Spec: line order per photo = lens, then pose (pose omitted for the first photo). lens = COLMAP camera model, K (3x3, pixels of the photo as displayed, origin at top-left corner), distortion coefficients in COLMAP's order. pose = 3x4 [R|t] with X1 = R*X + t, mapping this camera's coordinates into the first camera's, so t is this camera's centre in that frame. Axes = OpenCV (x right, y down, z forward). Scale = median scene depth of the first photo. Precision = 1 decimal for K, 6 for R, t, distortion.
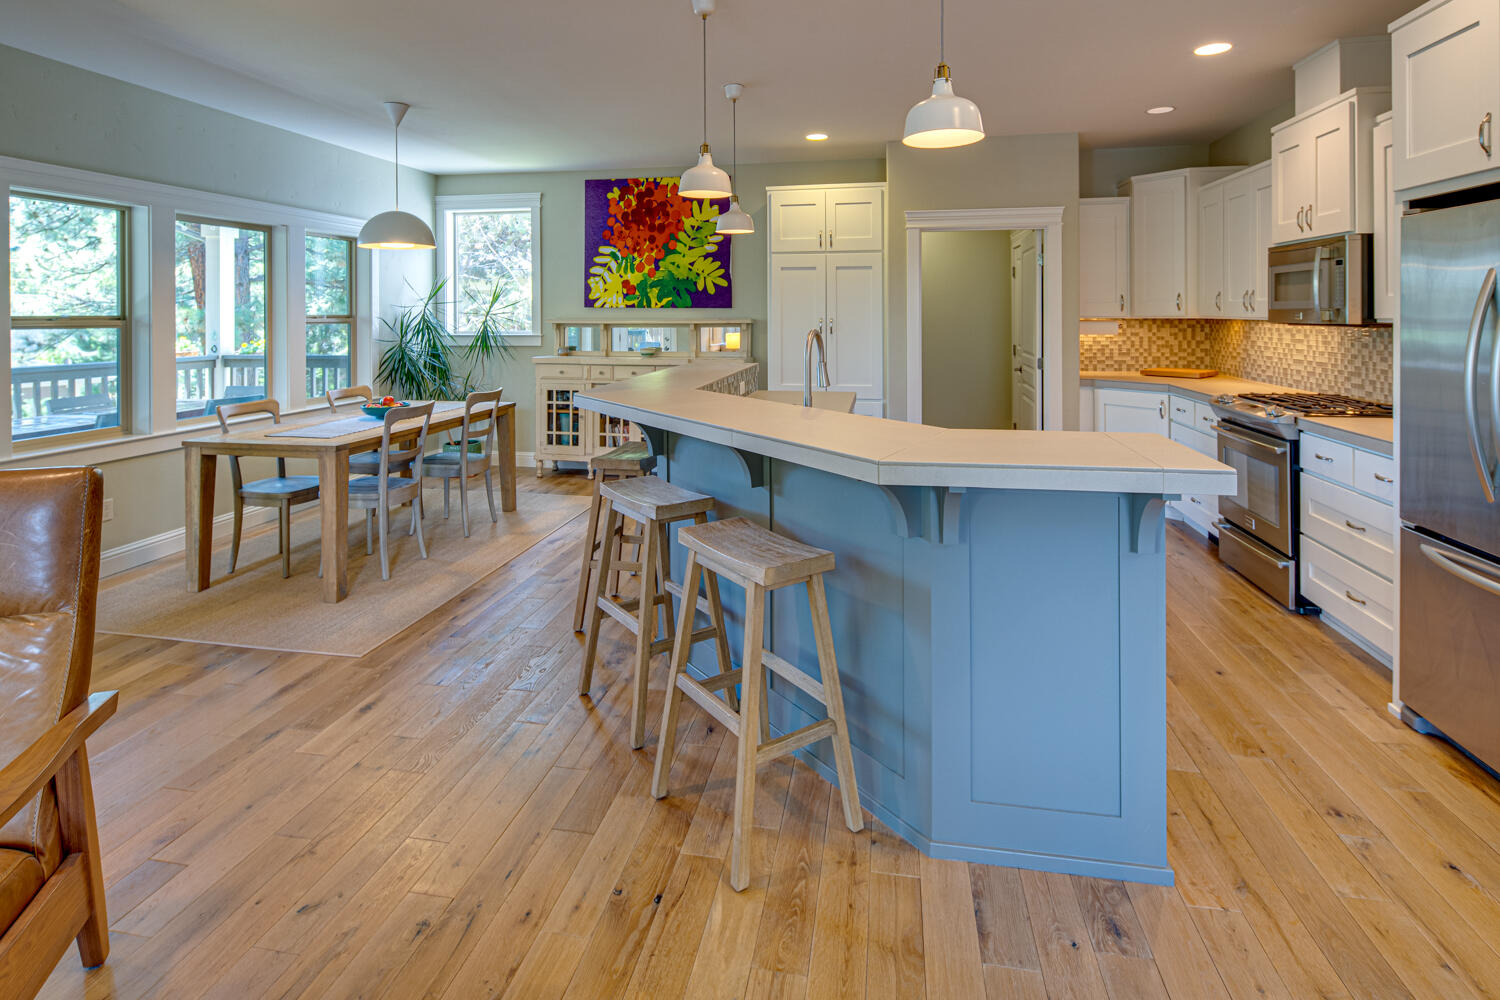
lens RADIAL K [[749.5, 0, 725.6], [0, 749.5, 315.3], [0, 0, 1]] dist [0.012084, -0.004435]
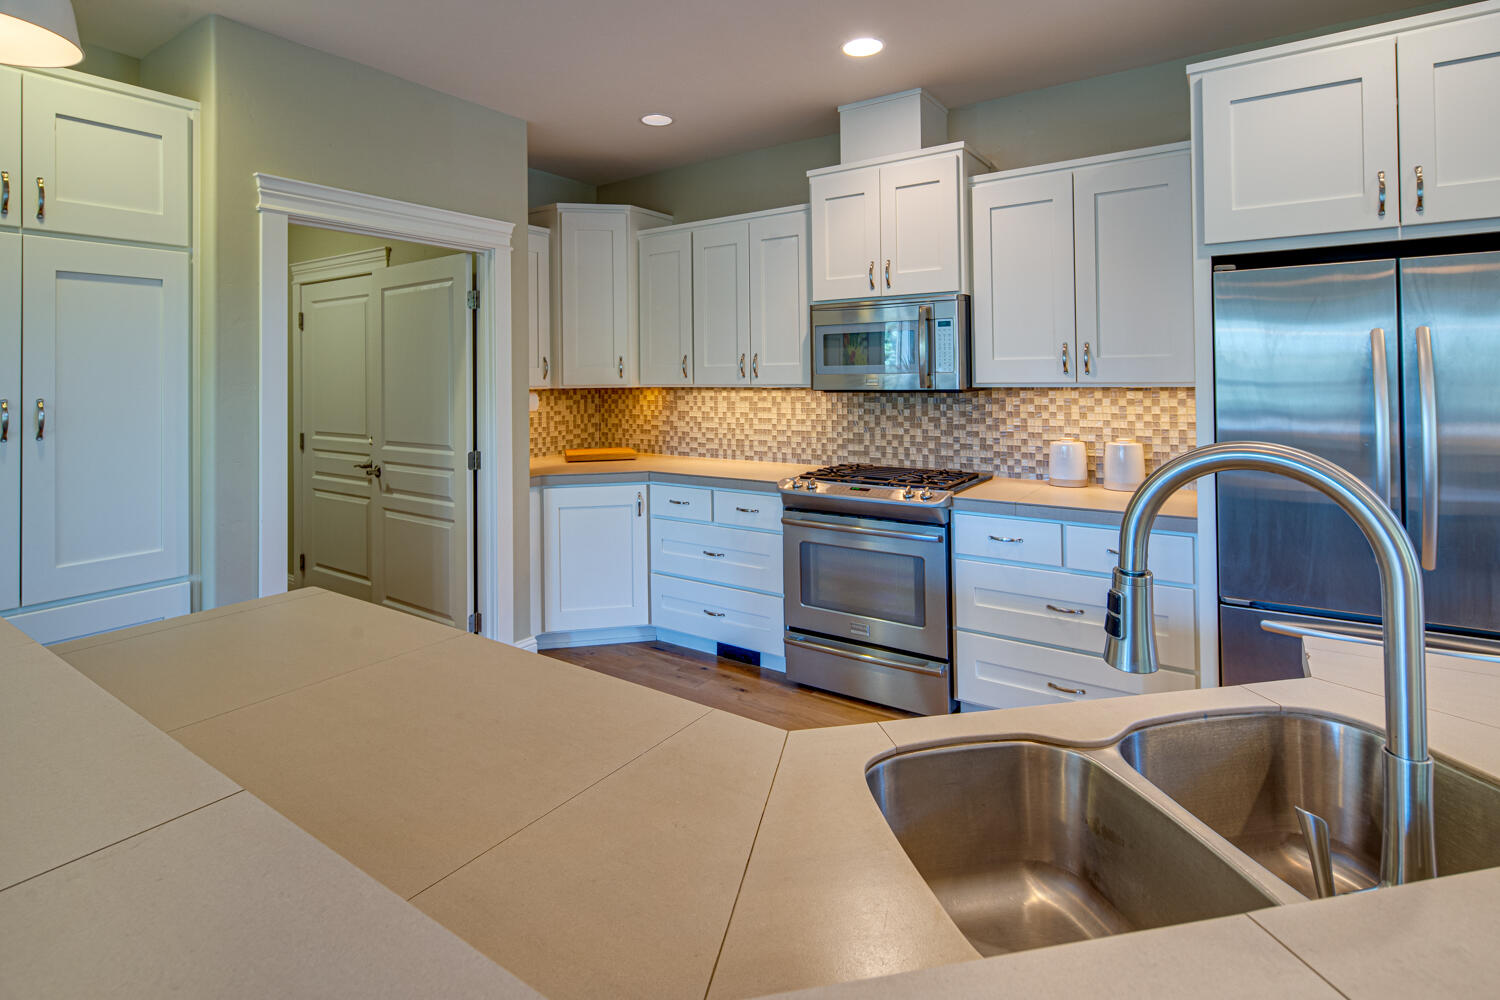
lens RADIAL K [[749.5, 0, 735.5], [0, 749.5, 367.7], [0, 0, 1]] dist [0.012084, -0.004435]
pose [[0.384117, 0.012682, 0.923197, -0.120654], [0.011579, 0.999761, -0.018552, -0.000950], [-0.923212, 0.017816, 0.383879, 0.723933]]
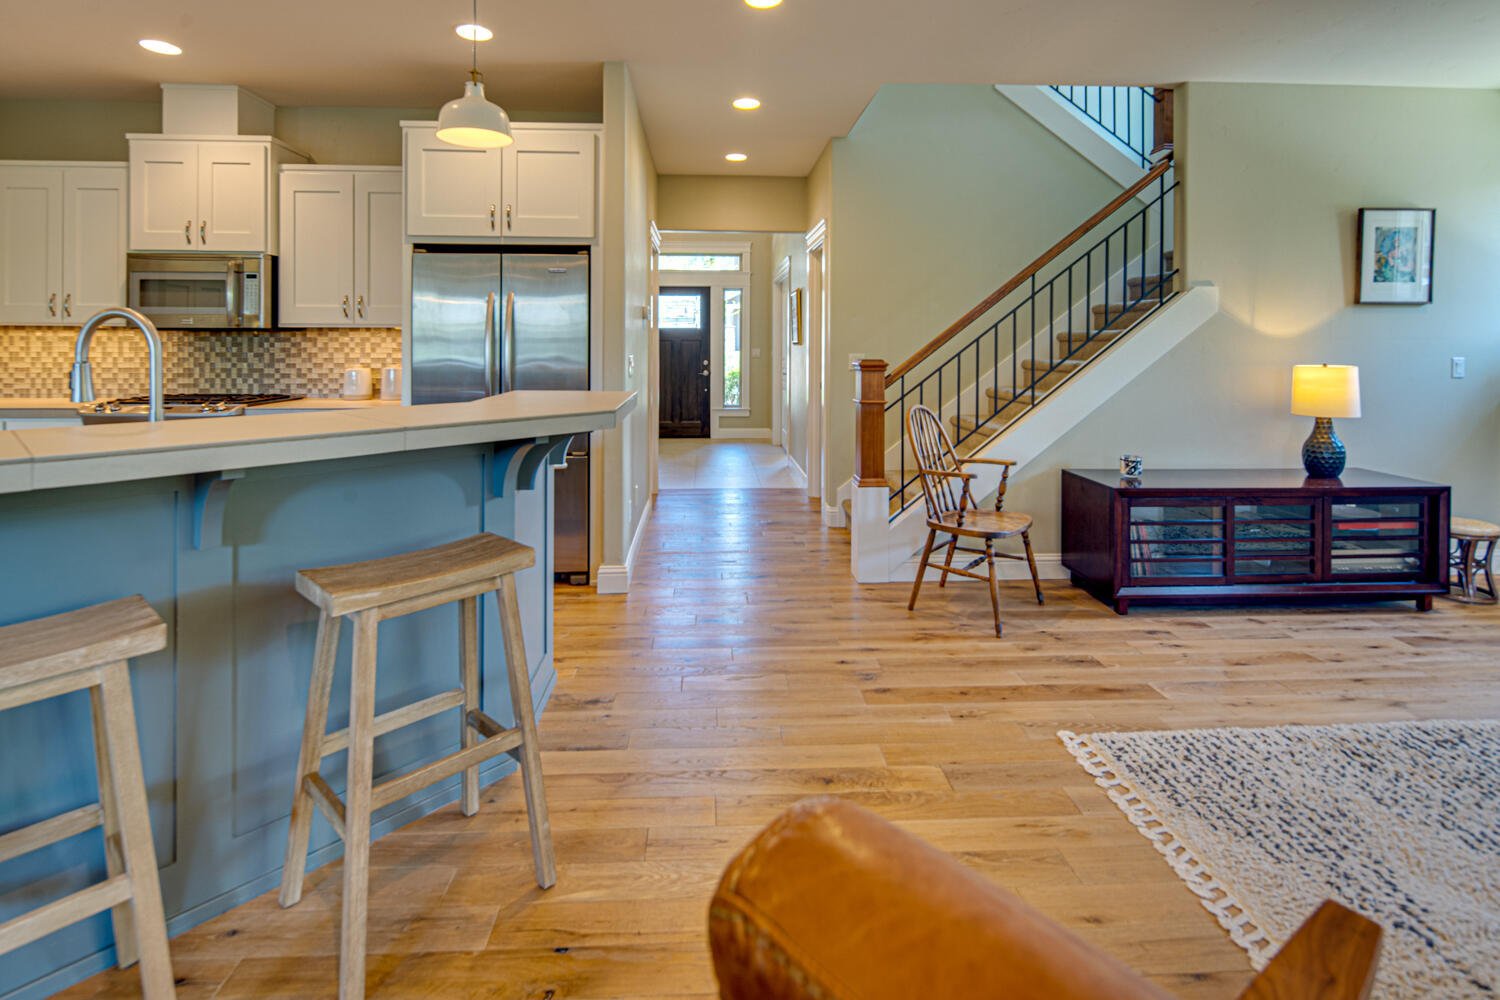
lens RADIAL K [[749.5, 0, 744.5], [0, 749.5, 341.1], [0, 0, 1]] dist [0.012084, -0.004435]
pose [[-0.253750, 0.004438, 0.967260, -0.439974], [0.000547, 0.999990, -0.004445, 0.031132], [-0.967270, -0.000599, -0.253749, 0.450026]]
